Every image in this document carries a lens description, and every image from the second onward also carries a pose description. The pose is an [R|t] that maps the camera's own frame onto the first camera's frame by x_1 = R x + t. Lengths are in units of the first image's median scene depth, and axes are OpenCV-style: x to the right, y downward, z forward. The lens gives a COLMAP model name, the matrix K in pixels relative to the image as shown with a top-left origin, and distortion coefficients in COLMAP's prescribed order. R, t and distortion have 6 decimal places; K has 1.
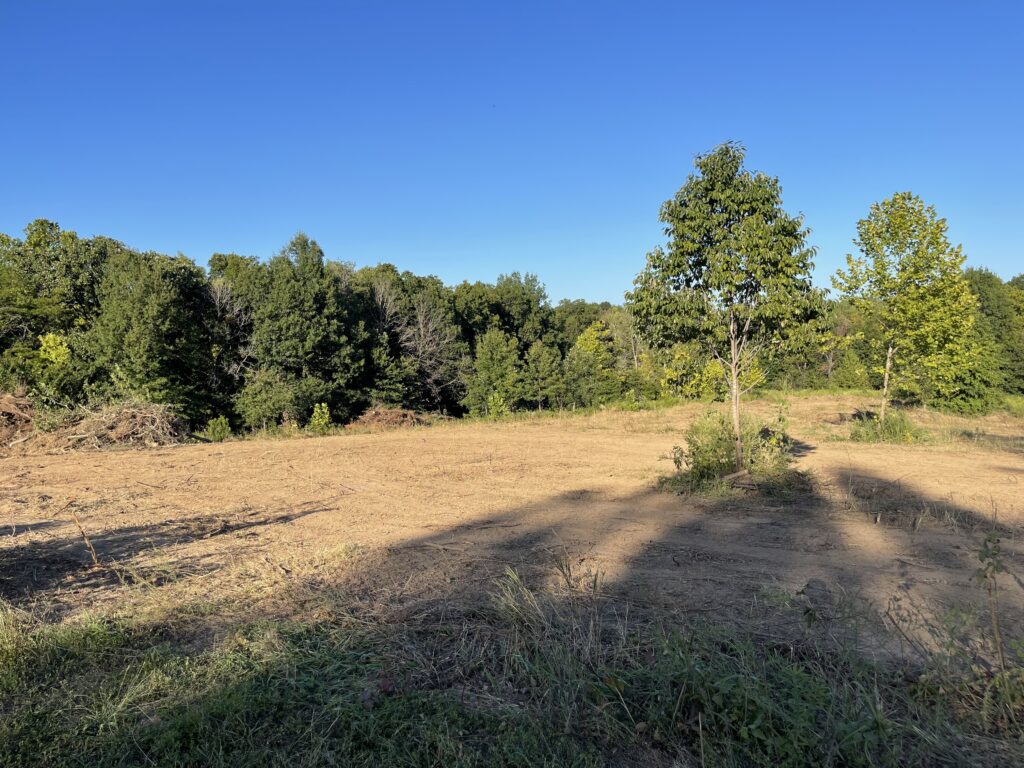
lens RADIAL K [[775.3, 0, 511.8], [0, 775.3, 383.0], [0, 0, 1]] dist [0.004898, 0.001731]
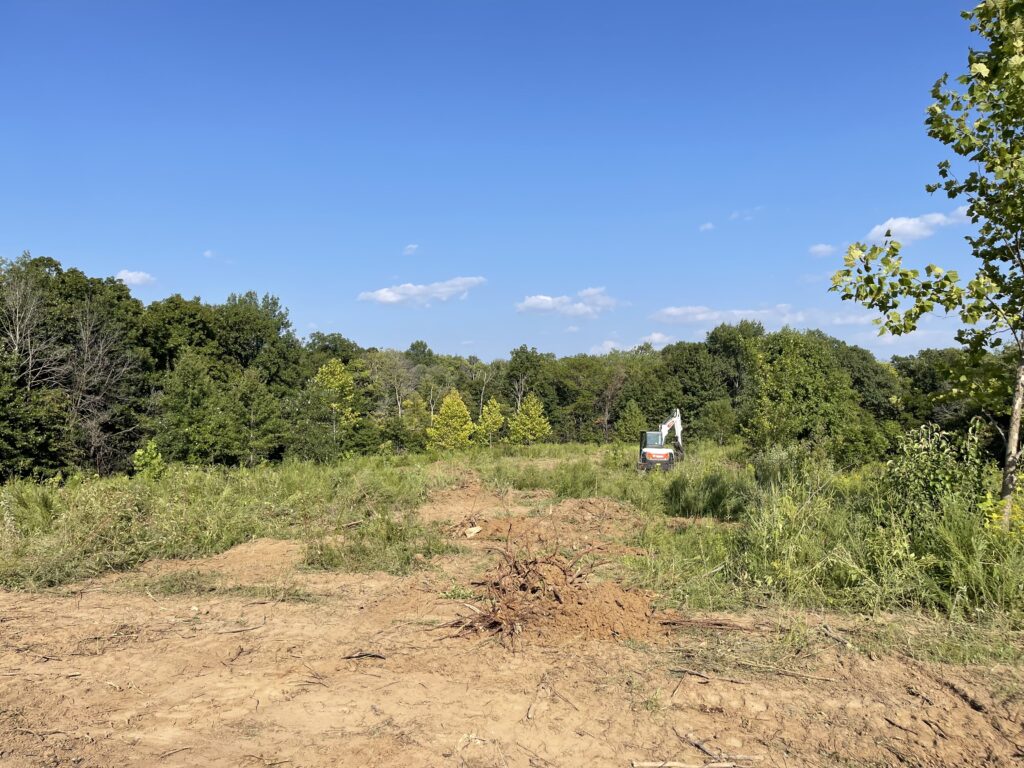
lens RADIAL K [[775.3, 0, 512.2], [0, 775.3, 384.3], [0, 0, 1]] dist [0.004898, 0.001731]
pose [[0.957680, 0.034009, 0.285820, 0.039134], [-0.015011, 0.997545, -0.068399, 0.002294], [-0.287444, 0.061214, 0.955839, 0.172328]]
